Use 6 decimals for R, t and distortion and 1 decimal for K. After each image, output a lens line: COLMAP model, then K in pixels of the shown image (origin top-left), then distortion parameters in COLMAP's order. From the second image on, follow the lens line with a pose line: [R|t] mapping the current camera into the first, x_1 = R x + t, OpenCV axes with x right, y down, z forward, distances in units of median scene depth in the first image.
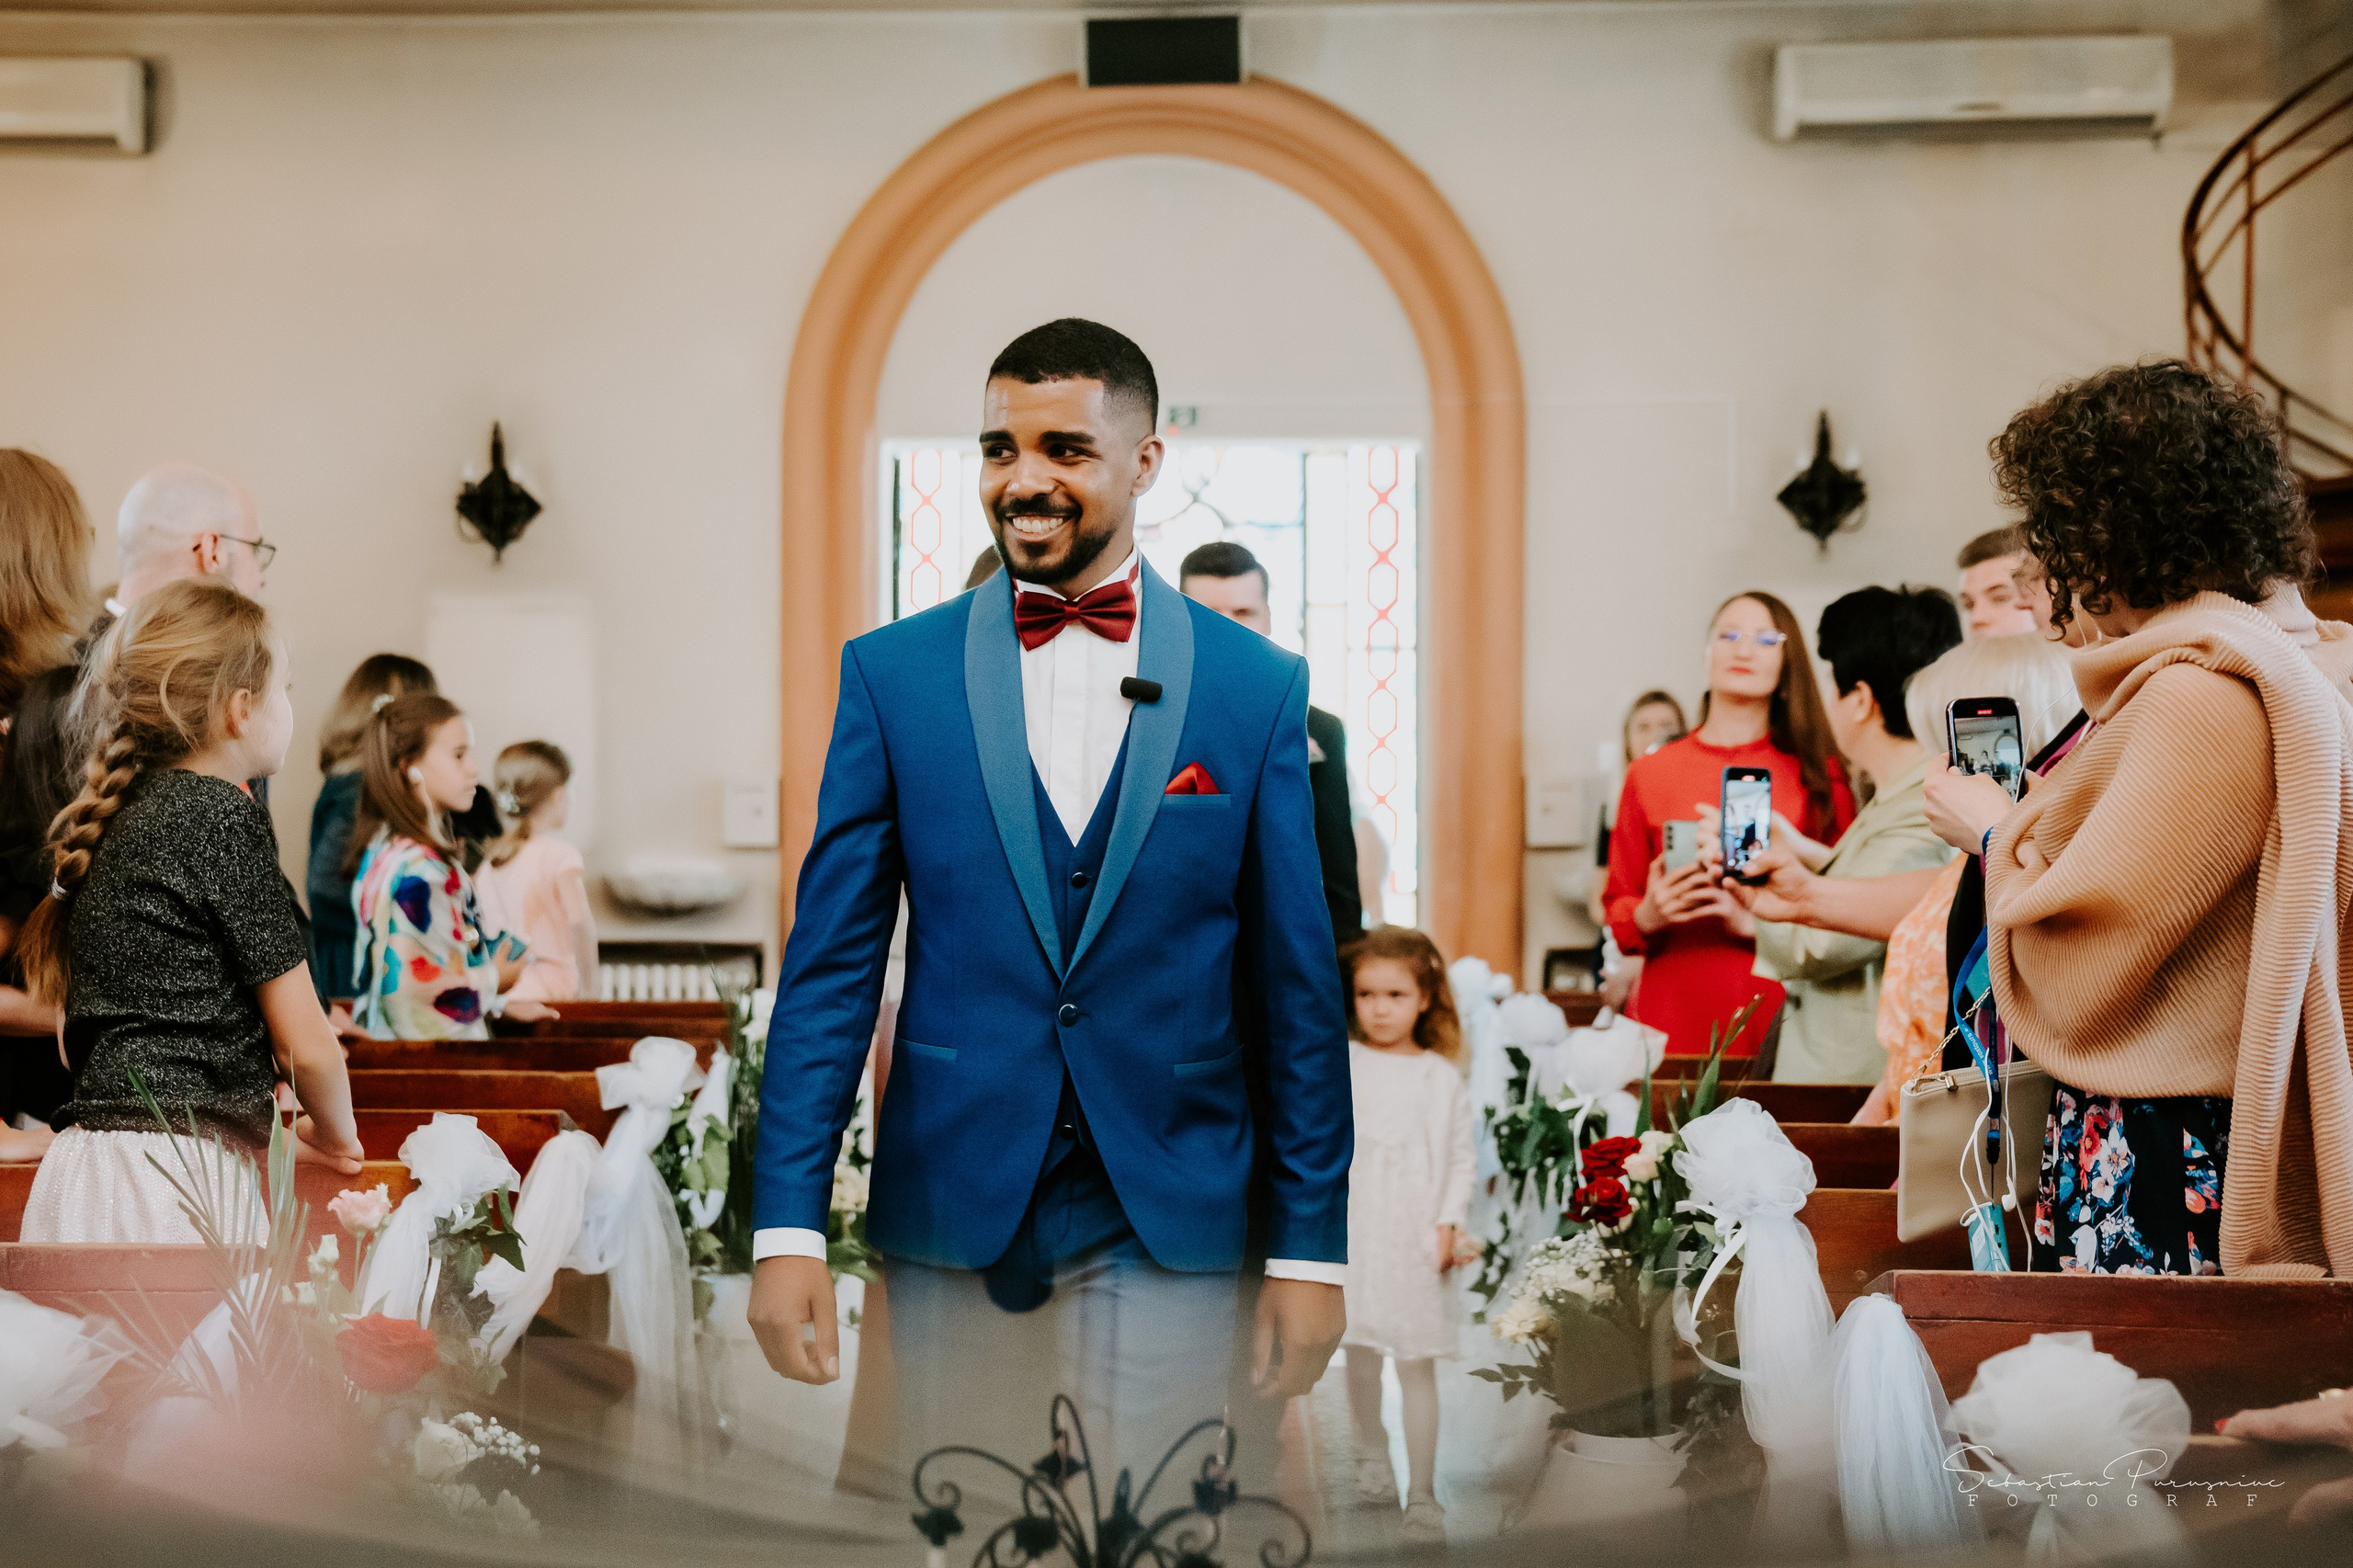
lens RADIAL K [[3346.1, 0, 1176.5], [0, 3346.1, 784.0], [0, 0, 1]] dist [0.243751, 0.038027]
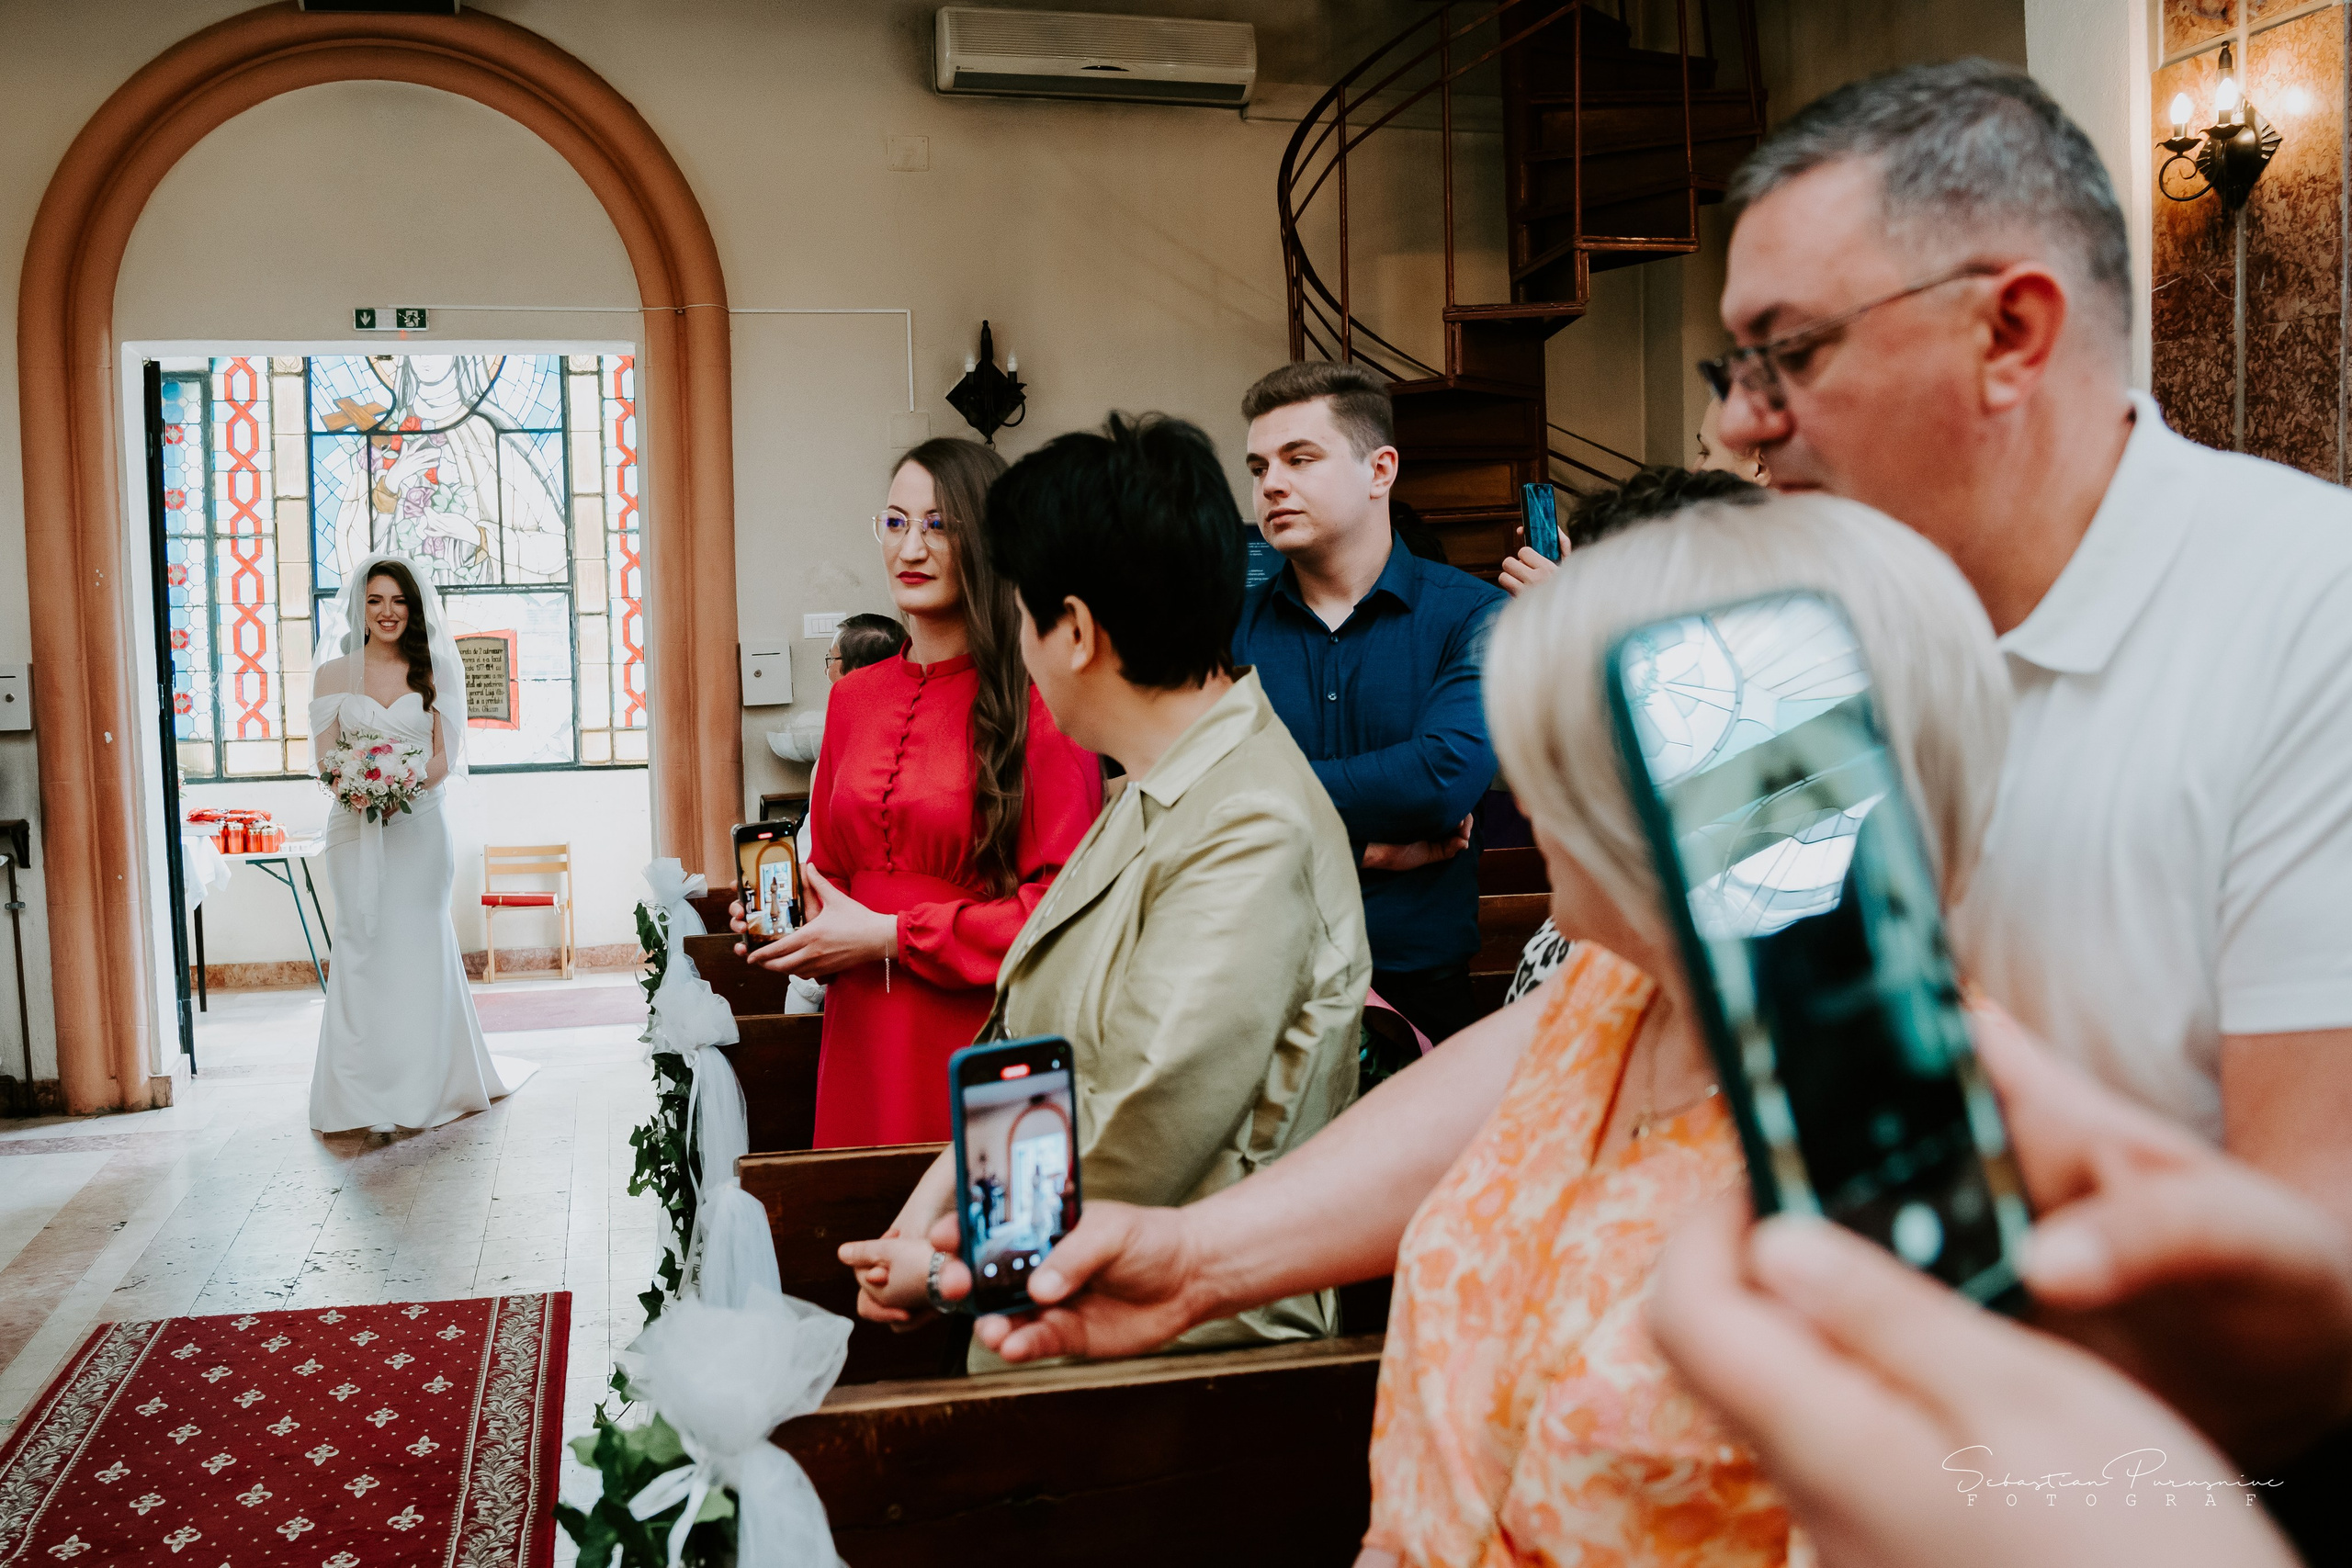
lens RADIAL K [[2032.4, 0, 1176.0], [0, 2032.4, 784.0], [0, 0, 1]] dist [-0.134788, 0.088968]
pose [[0.956290, -0.042053, 0.289380, 0.048194], [0.017090, 0.995951, 0.088256, -0.013326], [-0.291920, -0.079453, 0.953137, 0.316843]]
